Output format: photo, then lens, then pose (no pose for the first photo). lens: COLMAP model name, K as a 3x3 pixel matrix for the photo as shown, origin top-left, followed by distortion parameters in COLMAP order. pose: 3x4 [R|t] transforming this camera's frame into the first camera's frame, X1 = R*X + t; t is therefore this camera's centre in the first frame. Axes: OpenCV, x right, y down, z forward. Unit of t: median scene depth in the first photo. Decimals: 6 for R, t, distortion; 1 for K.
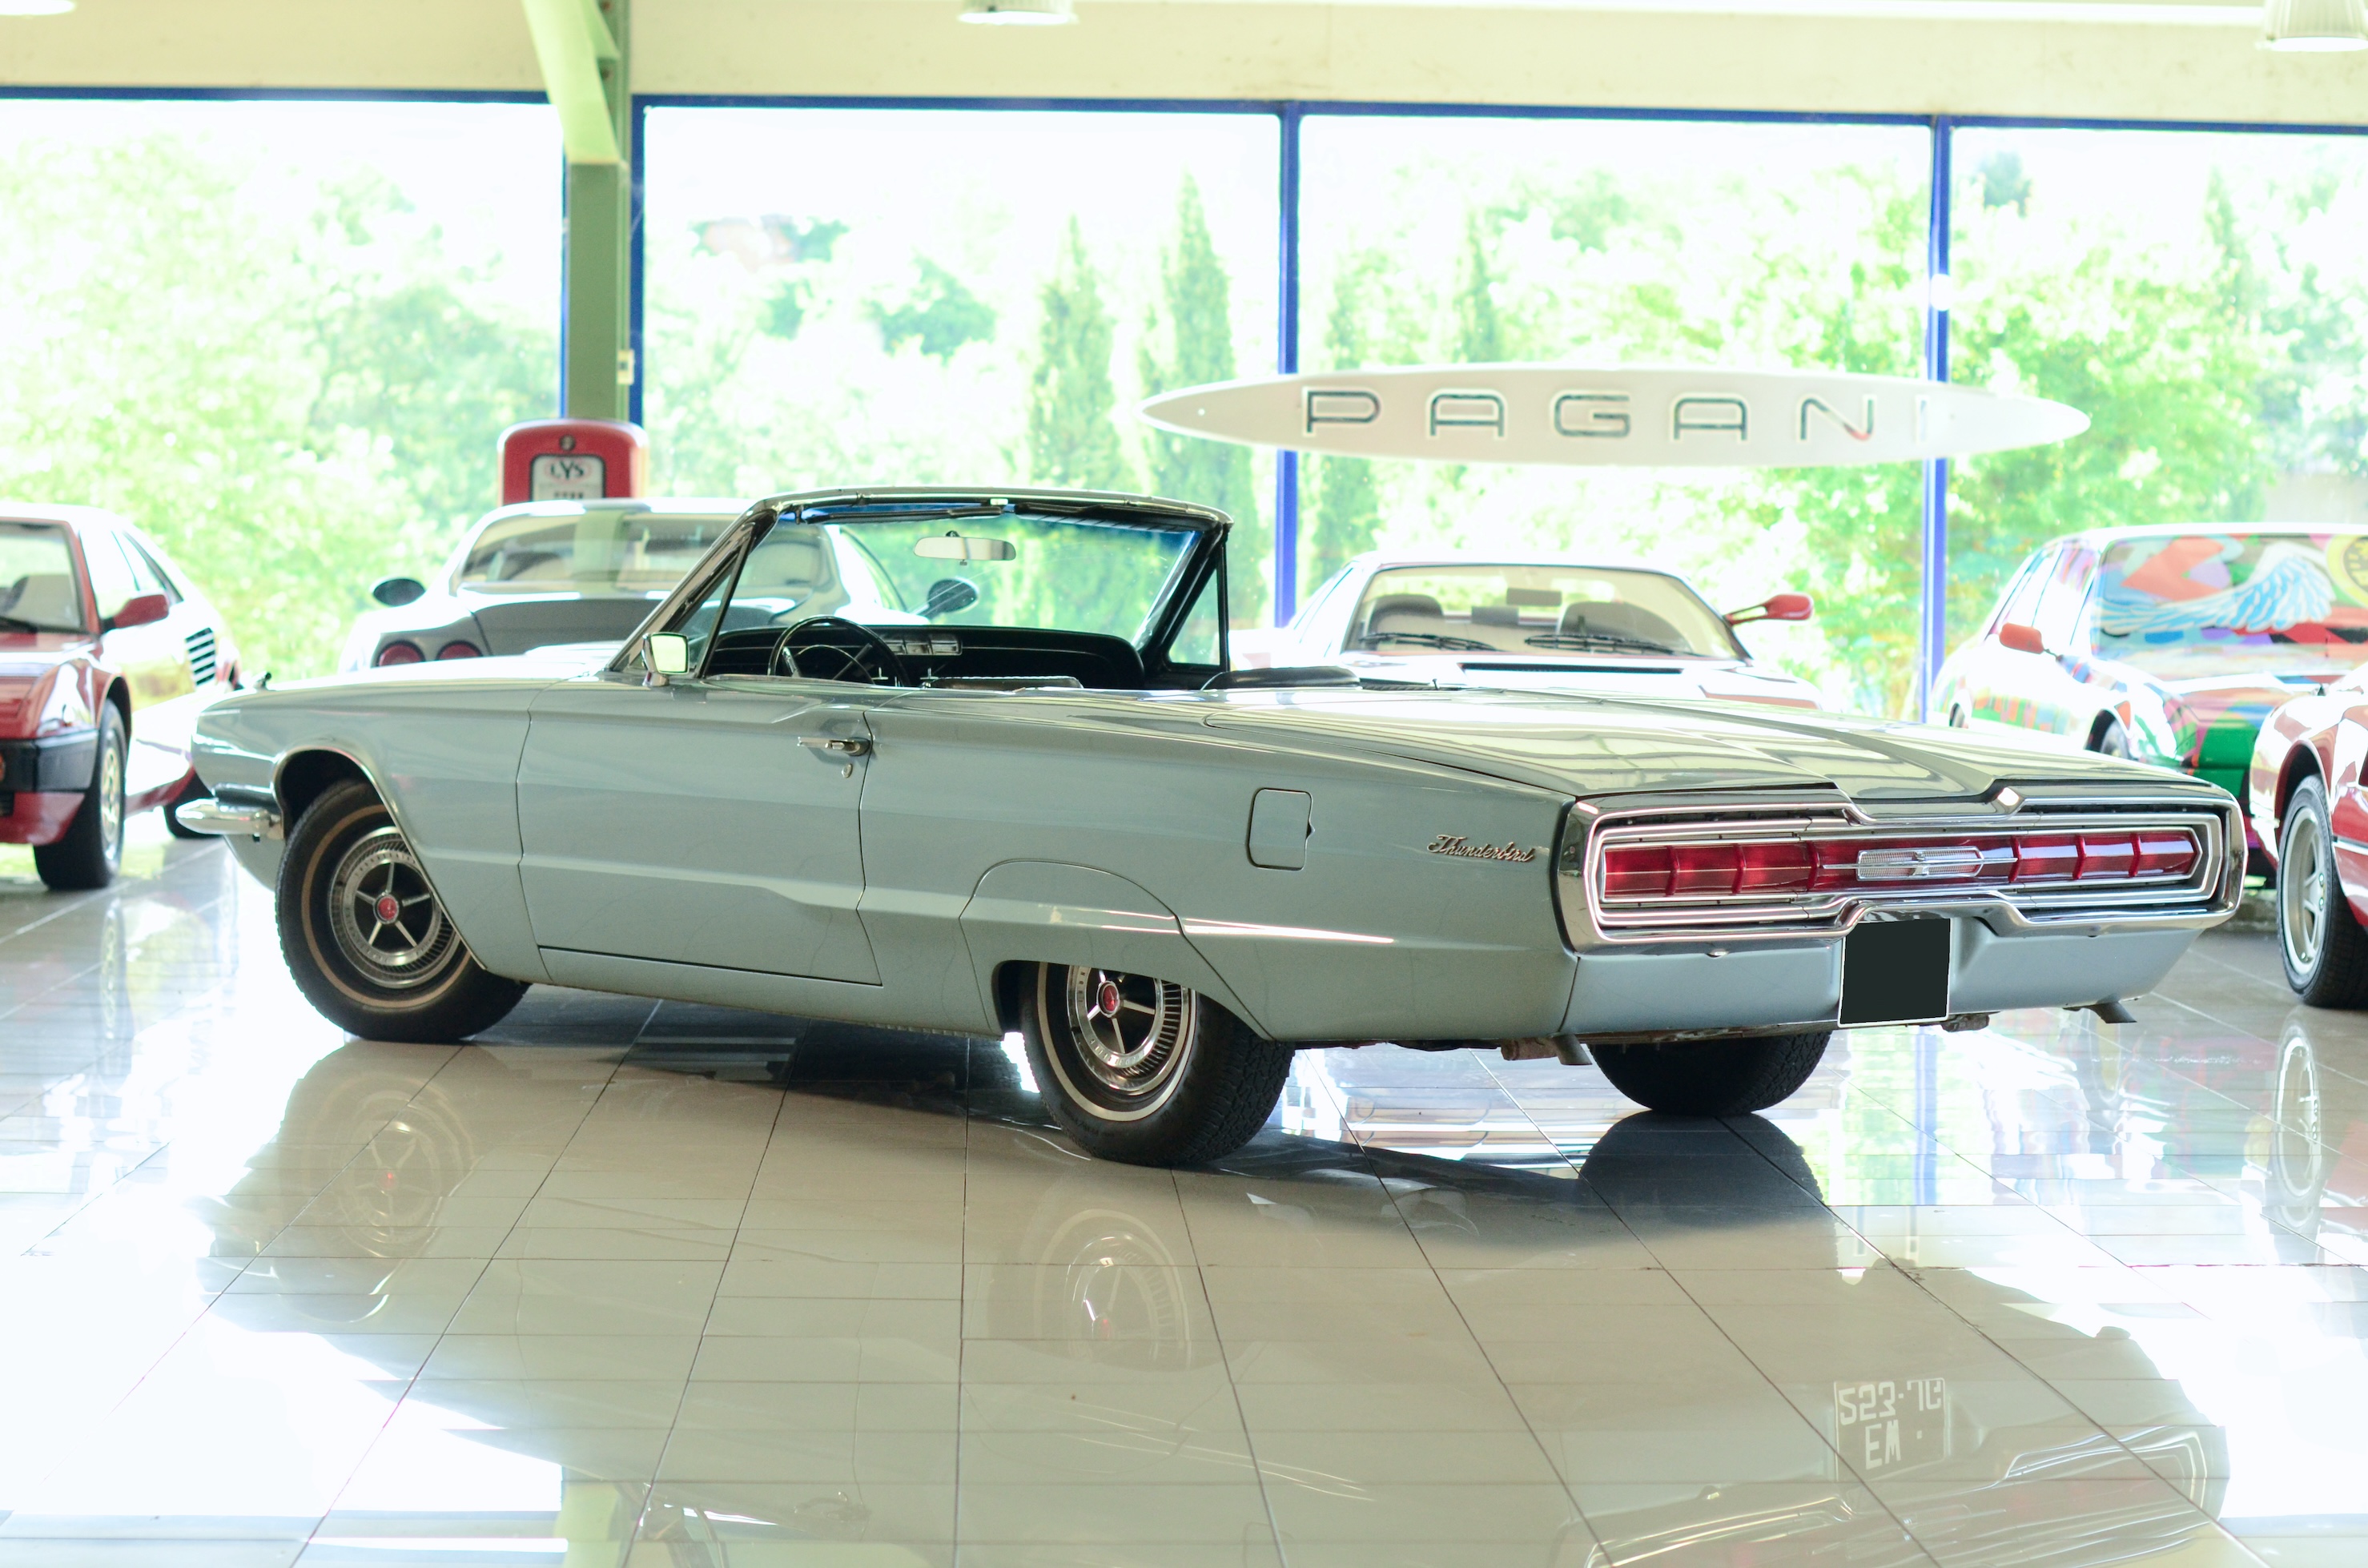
lens RADIAL K [[5109.8, 0, 1184.0], [0, 5109.8, 784.0], [0, 0, 1]] dist [-0.158657, 0.004954]
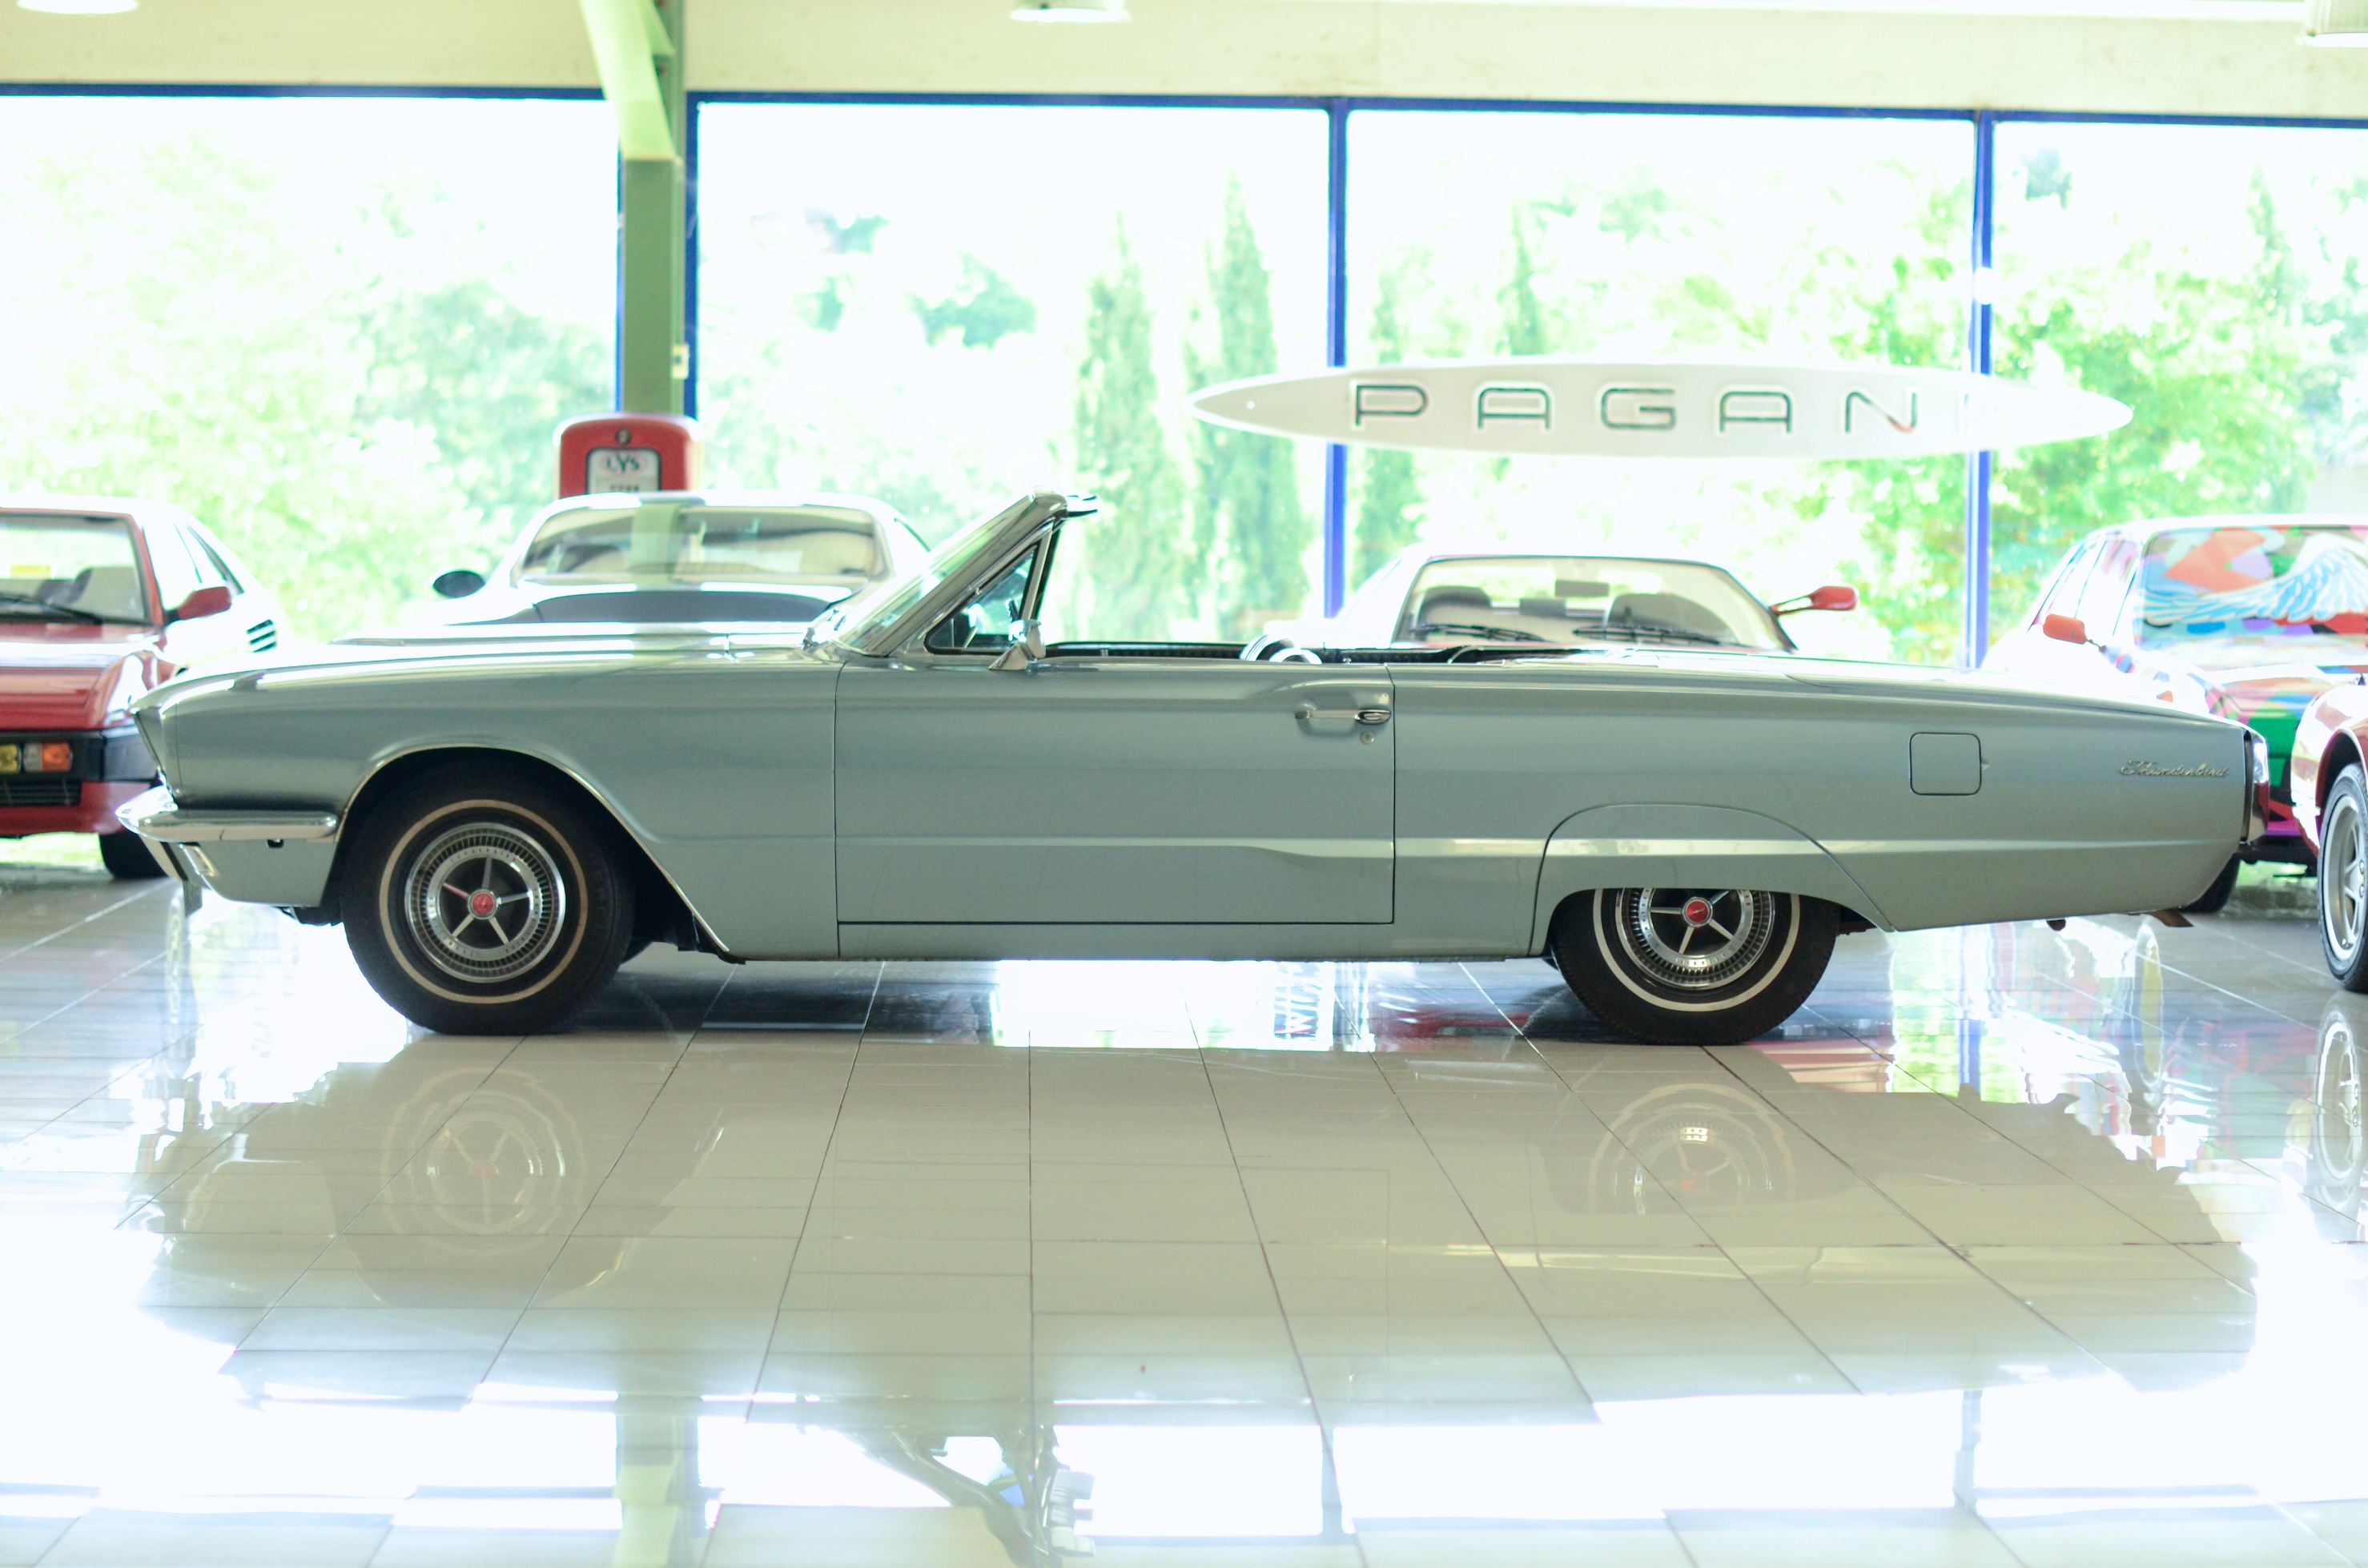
lens RADIAL K [[5106.8, 0, 1184.0], [0, 5106.8, 784.0], [0, 0, 1]] dist [-0.126790, -0.326103]
pose [[0.999969, -0.000394, -0.007815, -0.002043], [0.000406, 0.999999, 0.001470, 0.000532], [0.007815, -0.001473, 0.999968, -0.009559]]
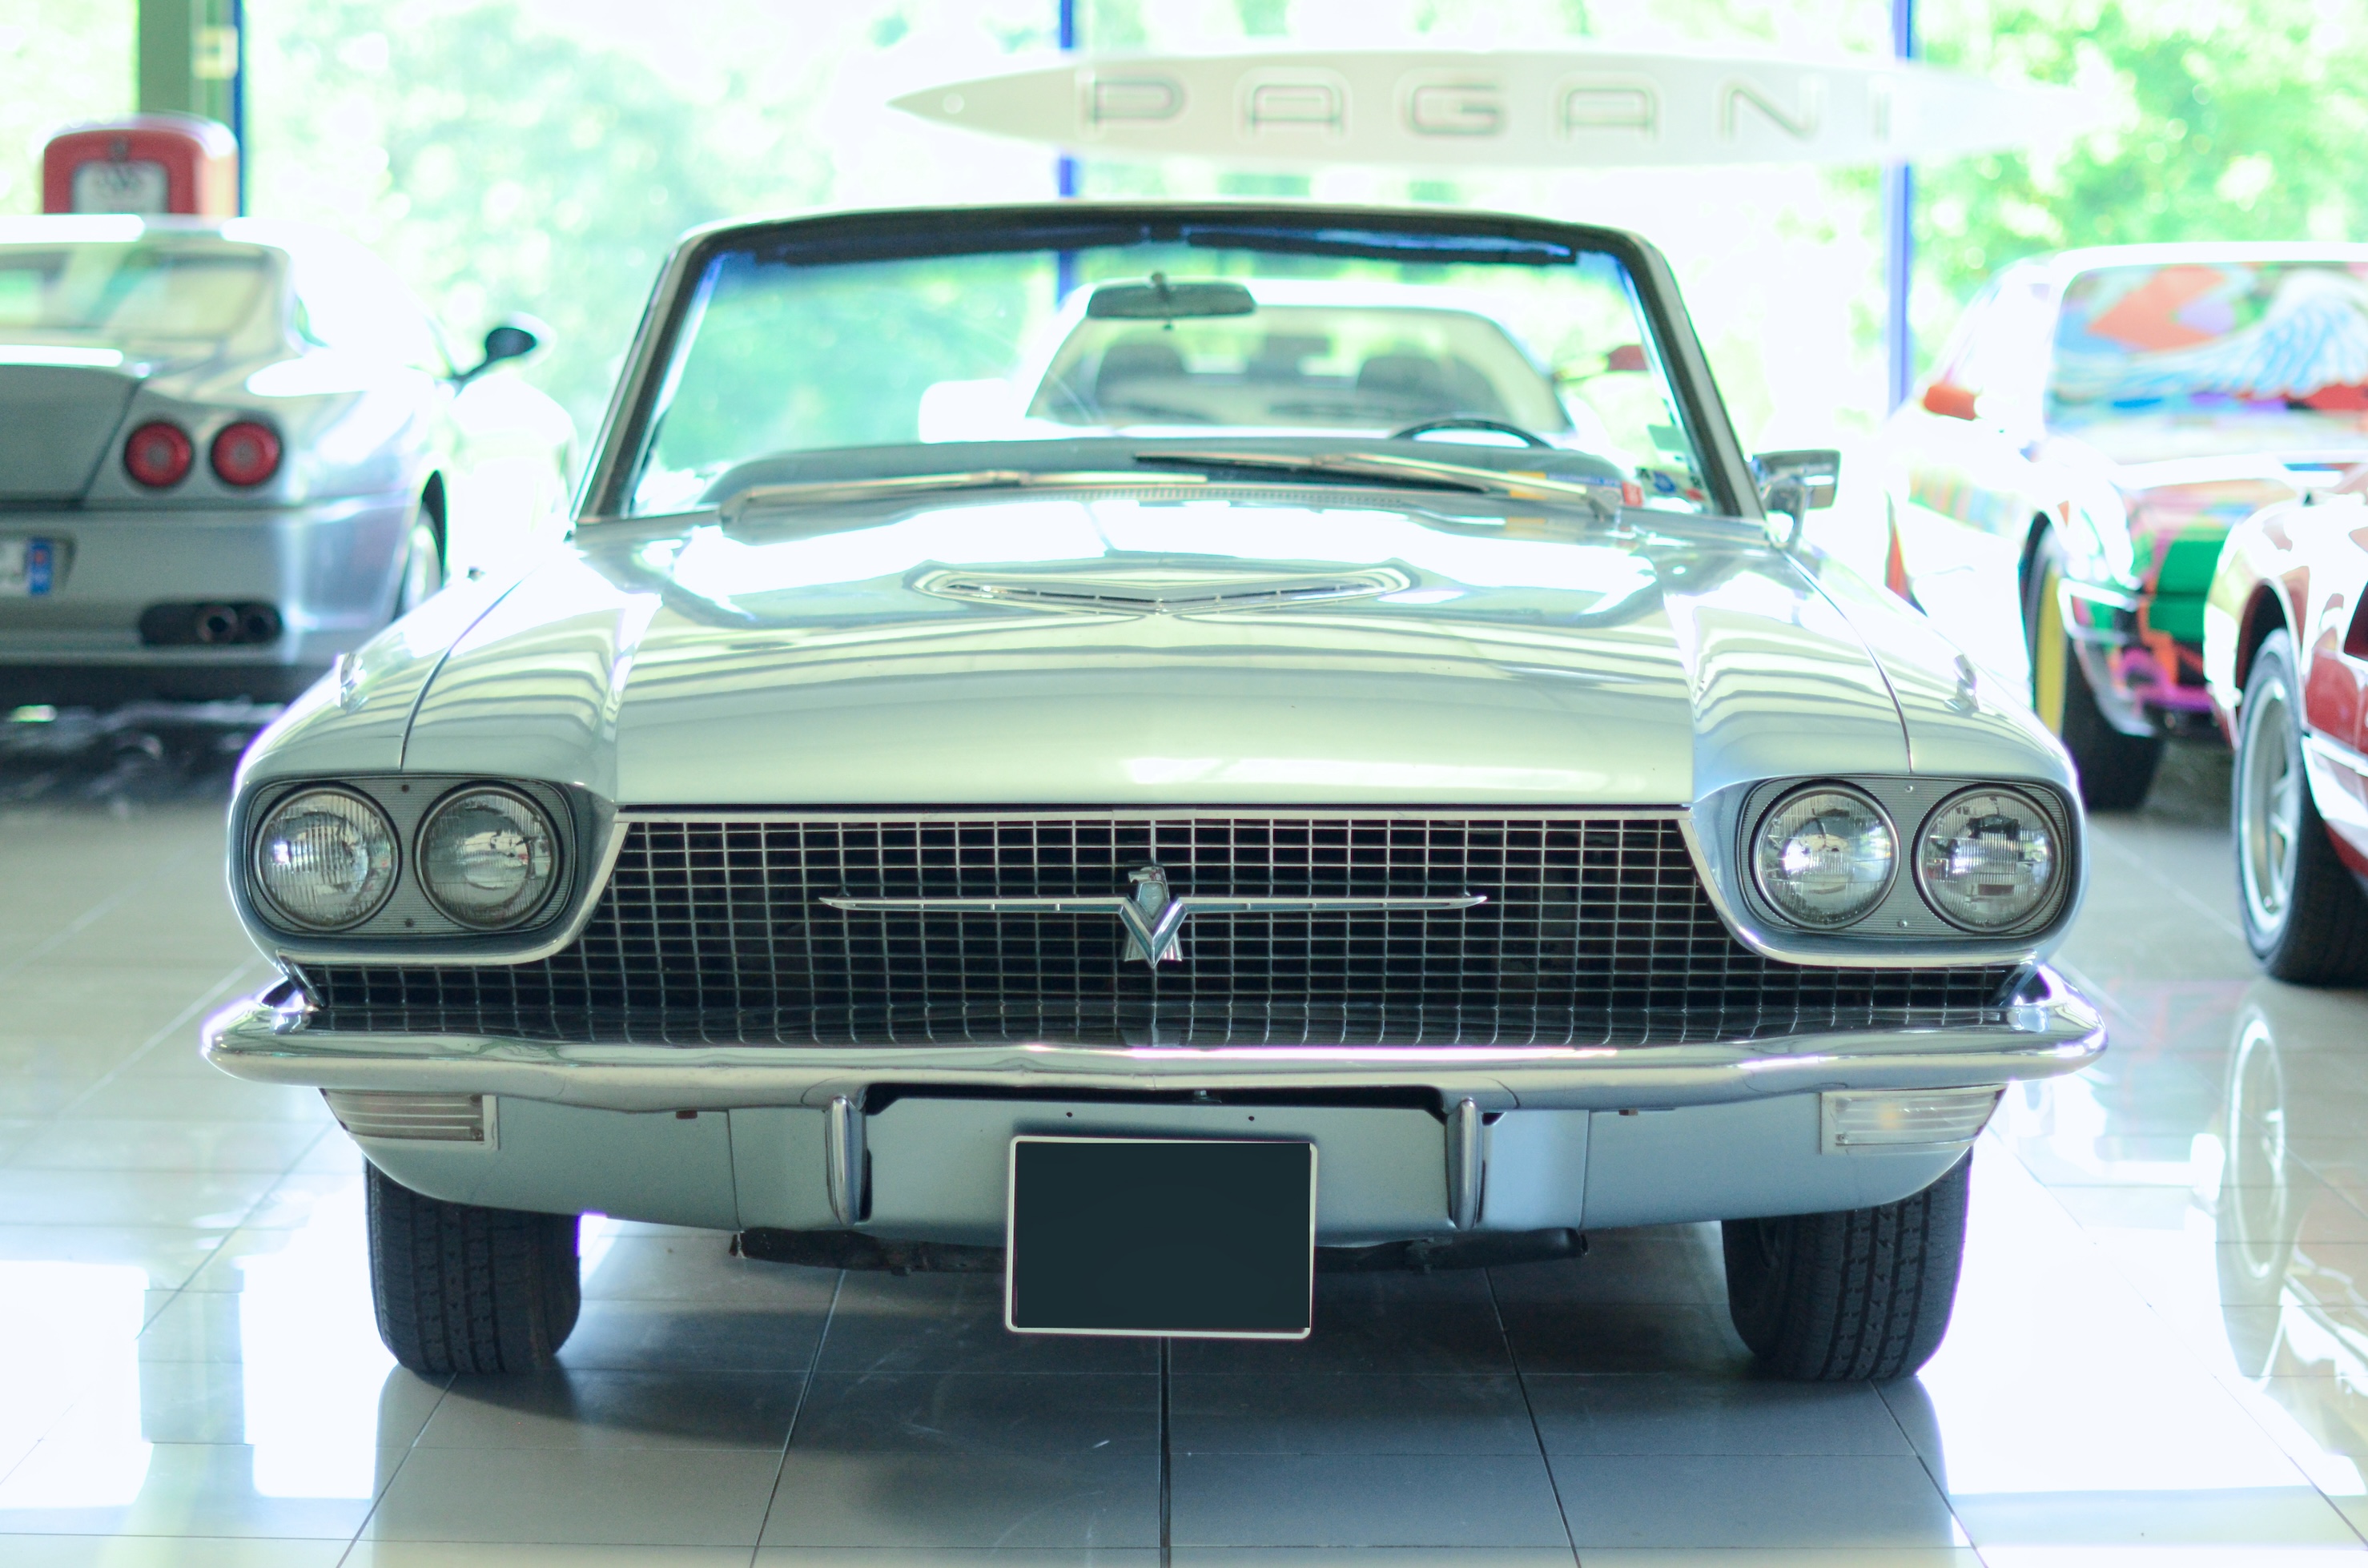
lens RADIAL K [[5109.8, 0, 1184.0], [0, 5109.8, 784.0], [0, 0, 1]] dist [-0.158657, 0.004954]
pose [[0.999306, 0.002118, -0.037177, 0.073015], [-0.000112, 0.998547, 0.053887, -0.011886], [0.037237, -0.053846, 0.997855, 0.235738]]
